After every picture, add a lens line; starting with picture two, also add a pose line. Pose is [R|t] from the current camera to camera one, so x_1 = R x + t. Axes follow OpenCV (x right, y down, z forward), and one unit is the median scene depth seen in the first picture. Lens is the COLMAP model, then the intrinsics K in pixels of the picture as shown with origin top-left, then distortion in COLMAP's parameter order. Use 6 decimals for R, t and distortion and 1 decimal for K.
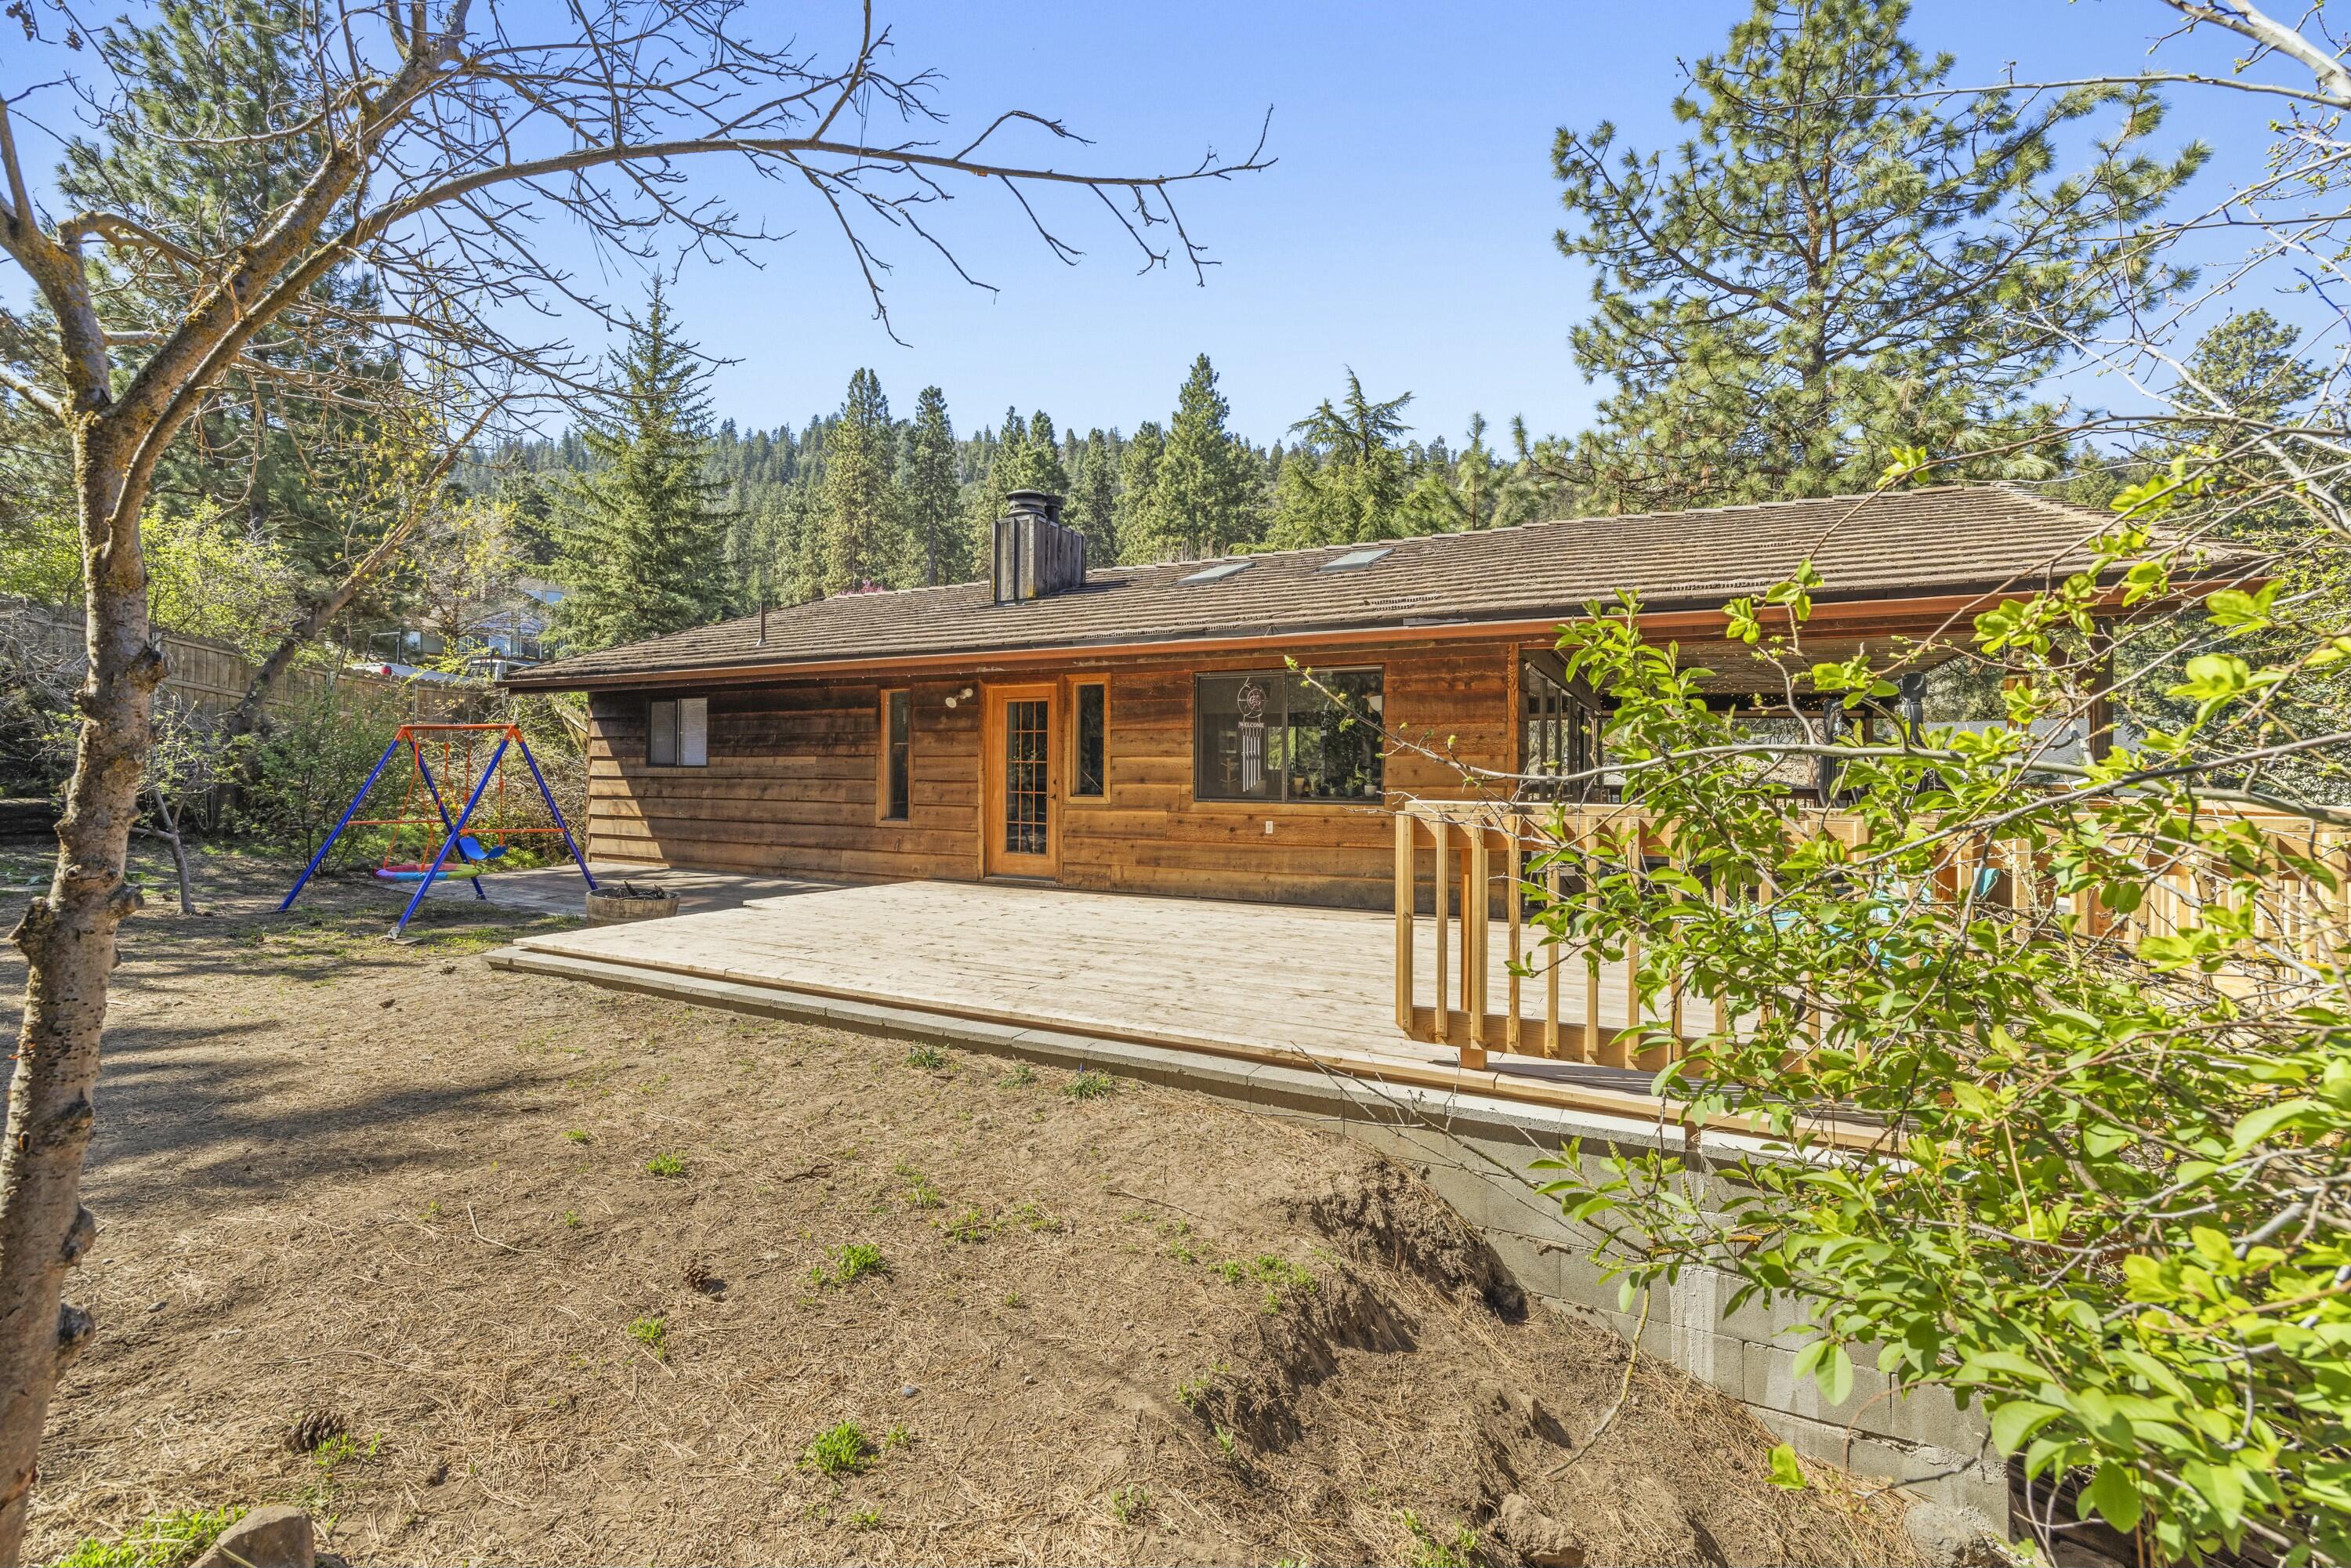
lens RADIAL K [[1002.1, 0, 1182.8], [0, 1002.1, 776.1], [0, 0, 1]] dist [0.005317, -0.001547]
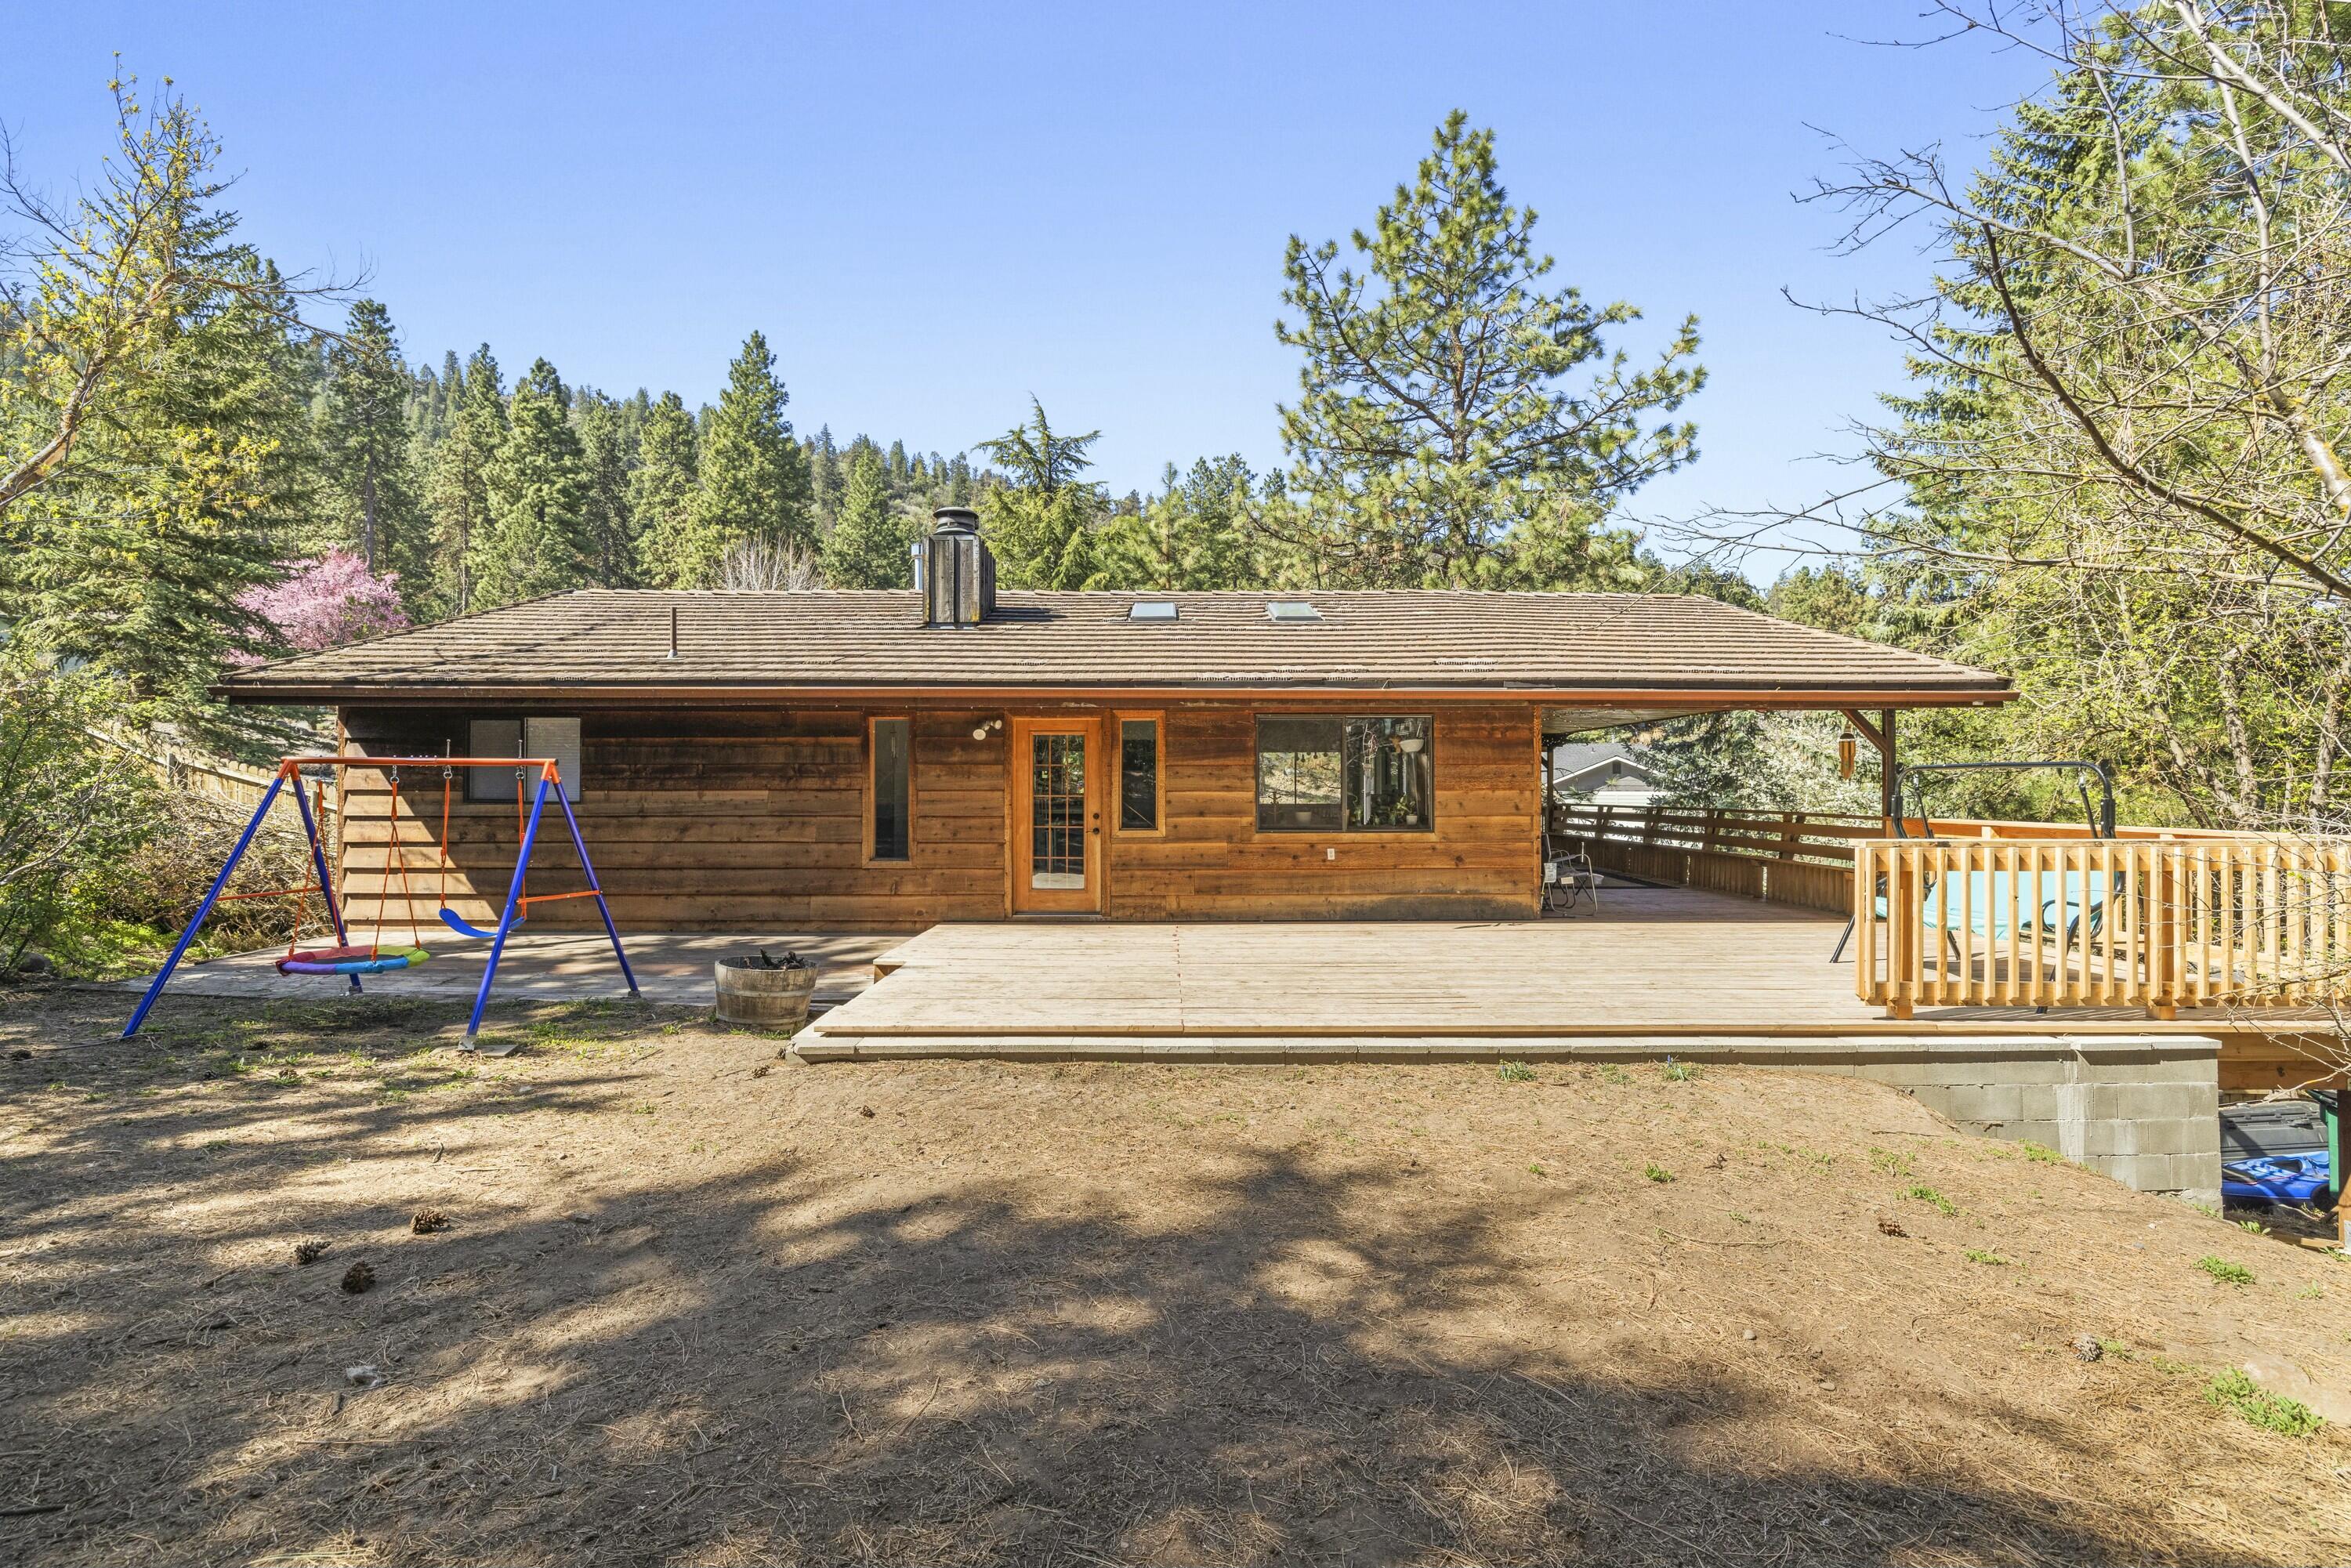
lens RADIAL K [[1002.1, 0, 1181.4], [0, 1002.1, 787.8], [0, 0, 1]] dist [0.005317, -0.001547]
pose [[0.885606, -0.006307, 0.464394, -0.184239], [0.006473, 0.999978, 0.001236, -0.008528], [-0.464392, 0.001912, 0.885628, 0.026997]]
